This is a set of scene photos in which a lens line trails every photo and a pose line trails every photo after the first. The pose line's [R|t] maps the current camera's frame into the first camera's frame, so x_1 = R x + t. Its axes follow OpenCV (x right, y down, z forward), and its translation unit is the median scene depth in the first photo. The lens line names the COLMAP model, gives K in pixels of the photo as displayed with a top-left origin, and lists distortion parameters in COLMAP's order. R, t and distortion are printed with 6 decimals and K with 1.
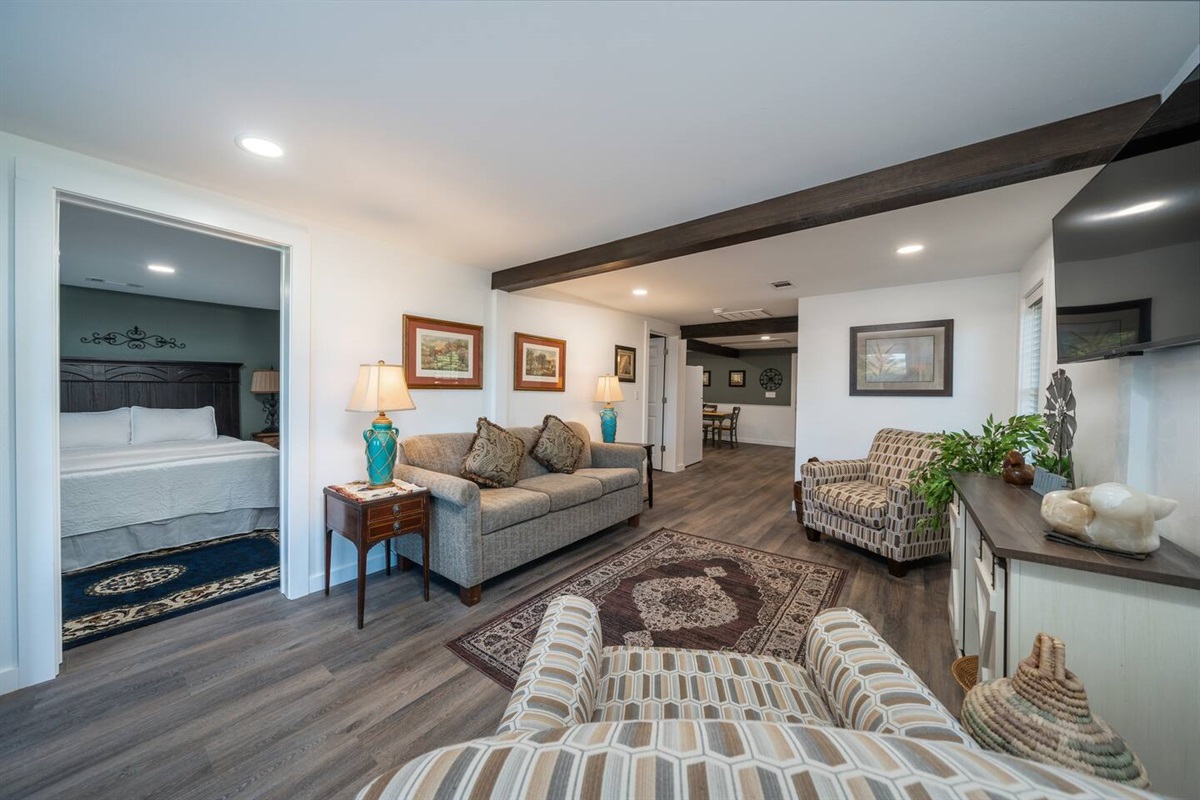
lens RADIAL K [[411.1, 0, 600.0], [0, 411.1, 400.0], [0, 0, 1]] dist [-0.000182, -0.000012]
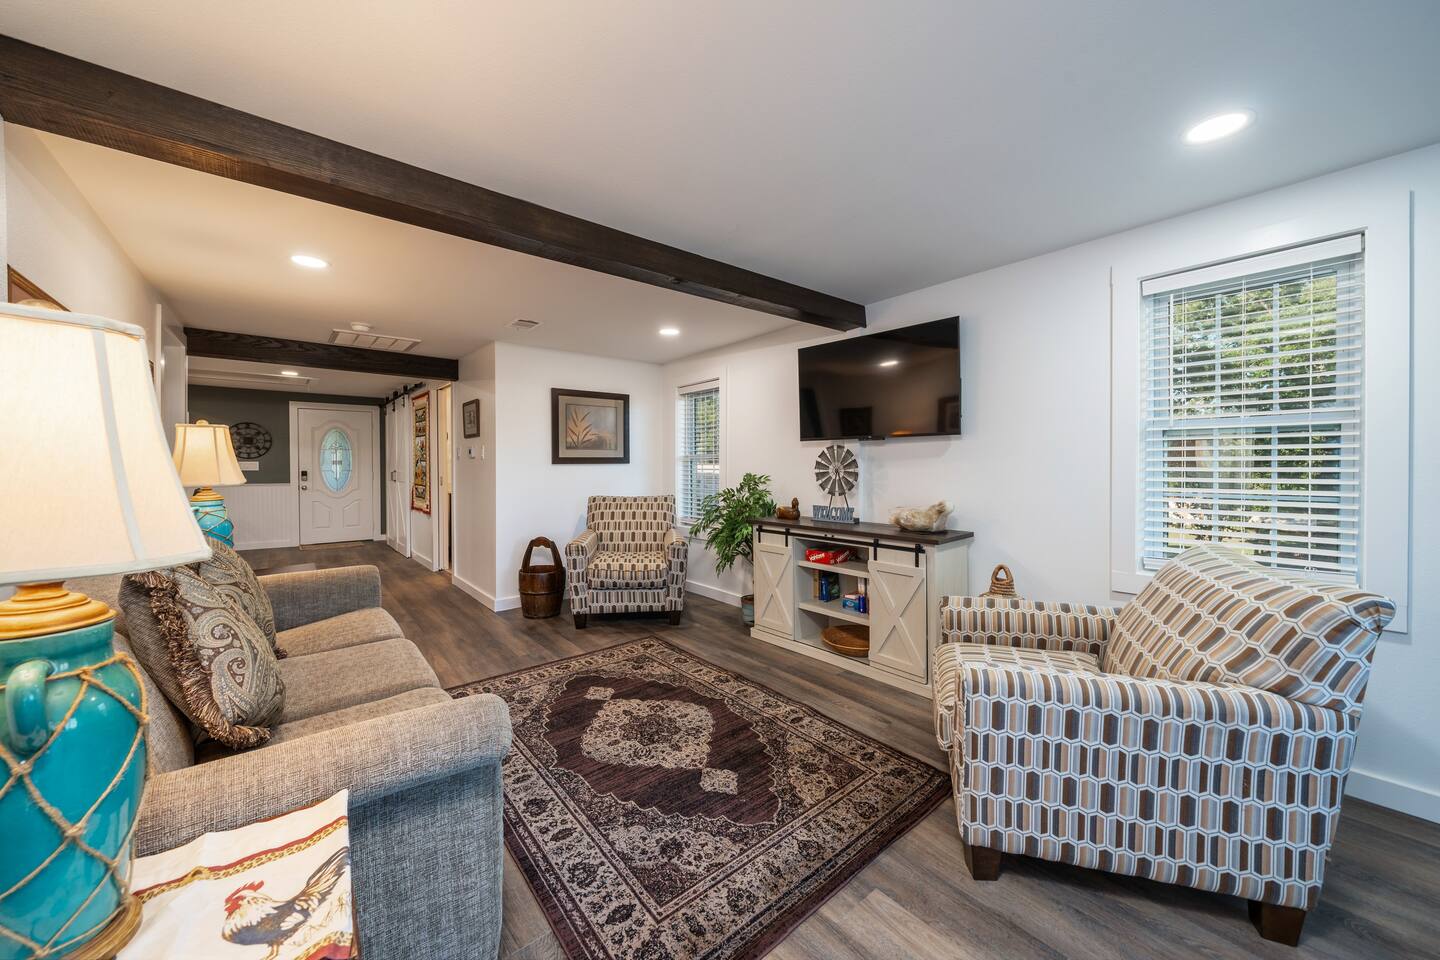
lens RADIAL K [[517.6, 0, 720.0], [0, 517.6, 480.0], [0, 0, 1]] dist [-0.000419, -0.000060]
pose [[0.225846, -0.042799, 0.973222, -0.495432], [0.024879, 0.998962, 0.038157, -0.012236], [-0.973845, 0.015595, 0.226677, 0.456244]]
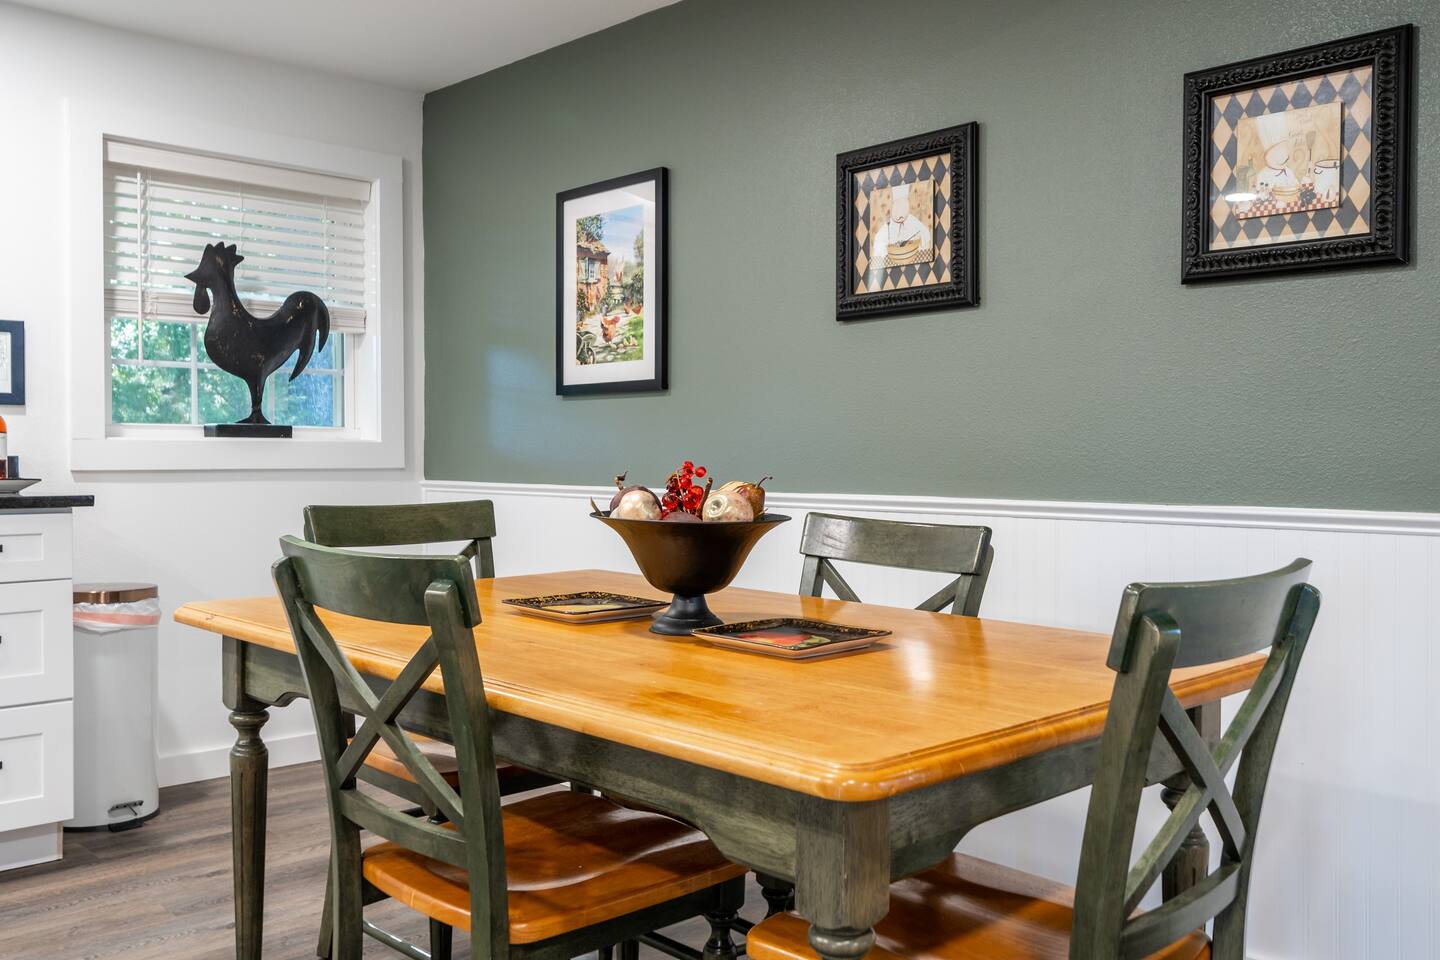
lens RADIAL K [[1275.6, 0, 720.0], [0, 1275.6, 480.0], [0, 0, 1]] dist [0.001841, -0.013101]
pose [[0.987459, -0.019363, -0.156684, 0.817142], [0.018113, 0.999792, -0.009404, 0.017069], [0.156834, 0.006448, 0.987604, 2.320612]]
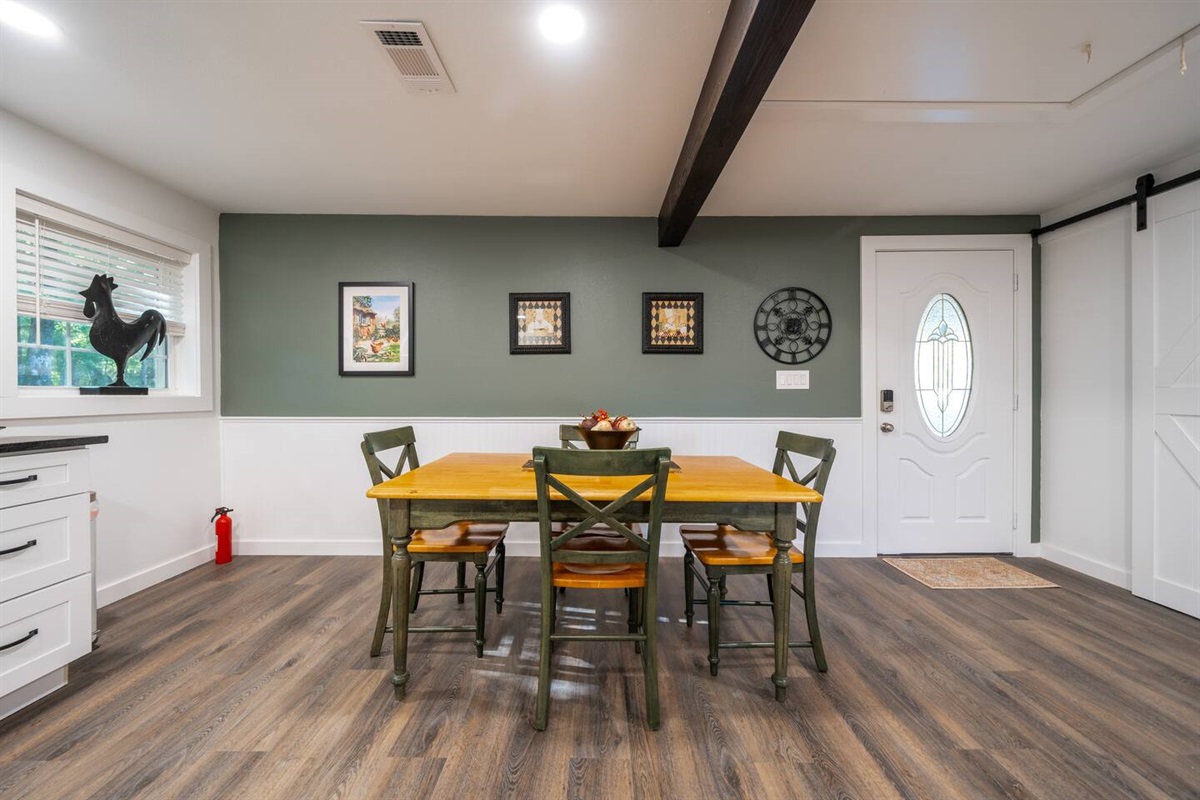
lens RADIAL K [[453.4, 0, 600.0], [0, 453.4, 400.0], [0, 0, 1]] dist [-0.002447, -0.000102]
pose [[0.794998, -0.029851, 0.605878, 0.337828], [0.033896, 0.999414, 0.004764, -0.013860], [-0.605665, 0.016749, 0.795544, 2.431812]]
